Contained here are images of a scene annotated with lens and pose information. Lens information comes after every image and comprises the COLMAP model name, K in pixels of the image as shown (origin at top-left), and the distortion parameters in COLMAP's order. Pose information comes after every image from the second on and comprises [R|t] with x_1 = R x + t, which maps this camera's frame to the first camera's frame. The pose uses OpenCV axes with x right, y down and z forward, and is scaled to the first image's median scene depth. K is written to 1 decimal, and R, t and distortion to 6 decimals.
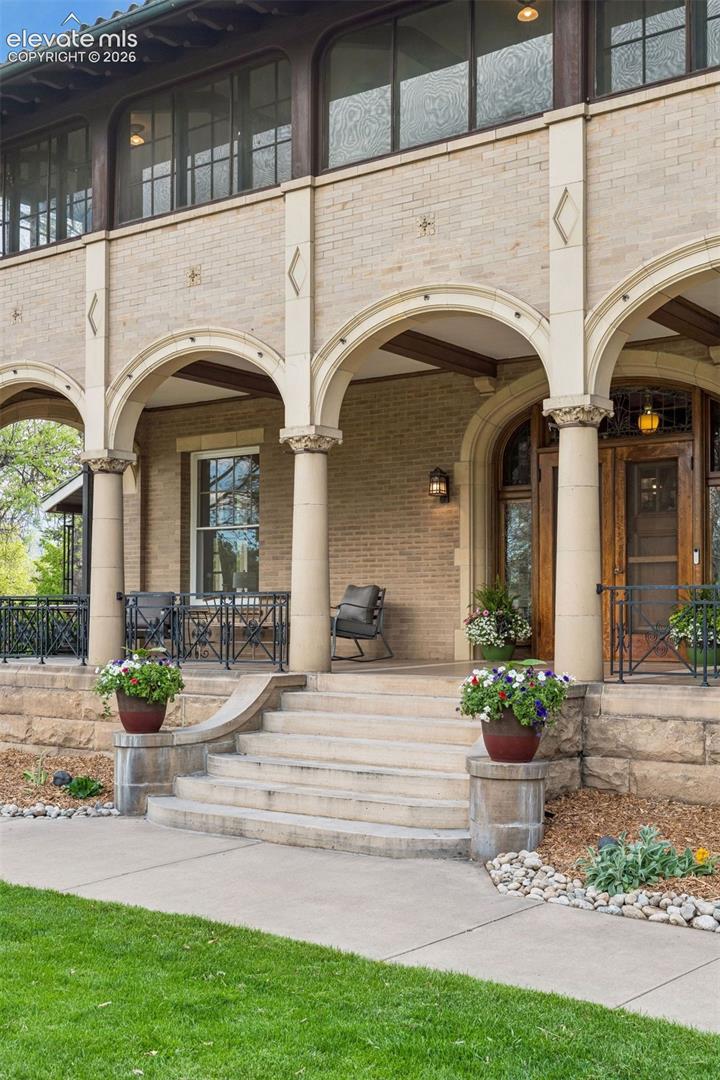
lens RADIAL K [[1262.3, 0, 360.4], [0, 1262.3, 541.2], [0, 0, 1]] dist [0.001031, 0.000000]
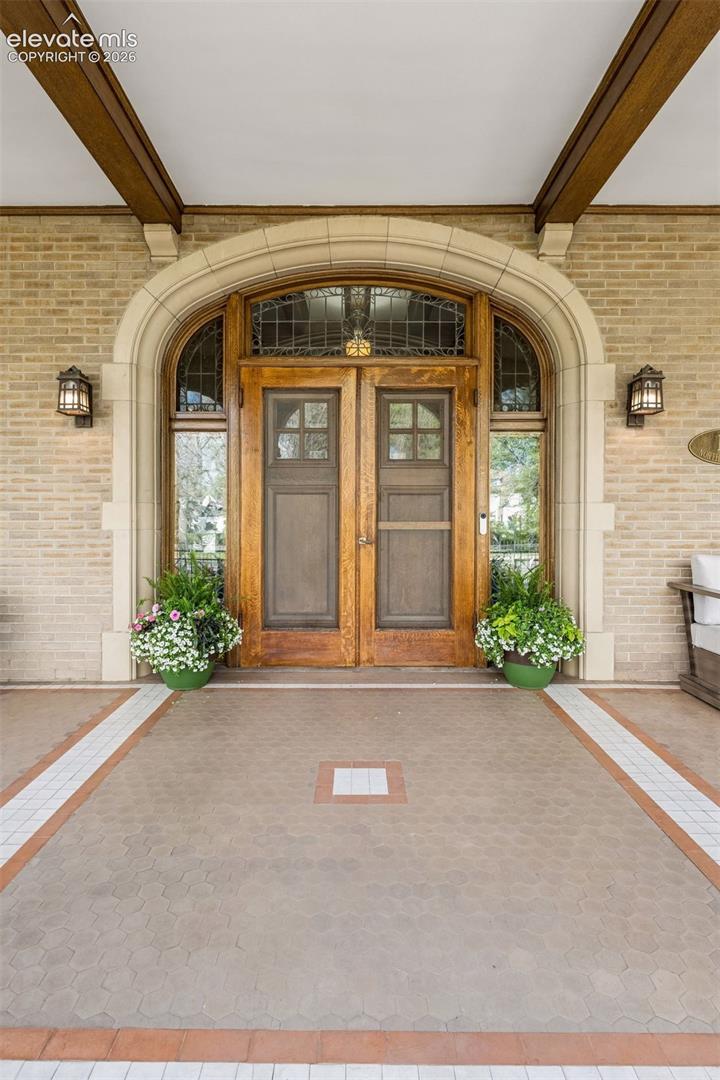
lens RADIAL K [[579.0, 0, 365.1], [0, 579.0, 517.2], [0, 0, 1]] dist [-0.003322, -0.000400]
pose [[0.802303, -0.003749, 0.596905, 0.008093], [-0.036283, 0.997825, 0.055034, -0.007327], [-0.595813, -0.065811, 0.800422, 0.690922]]
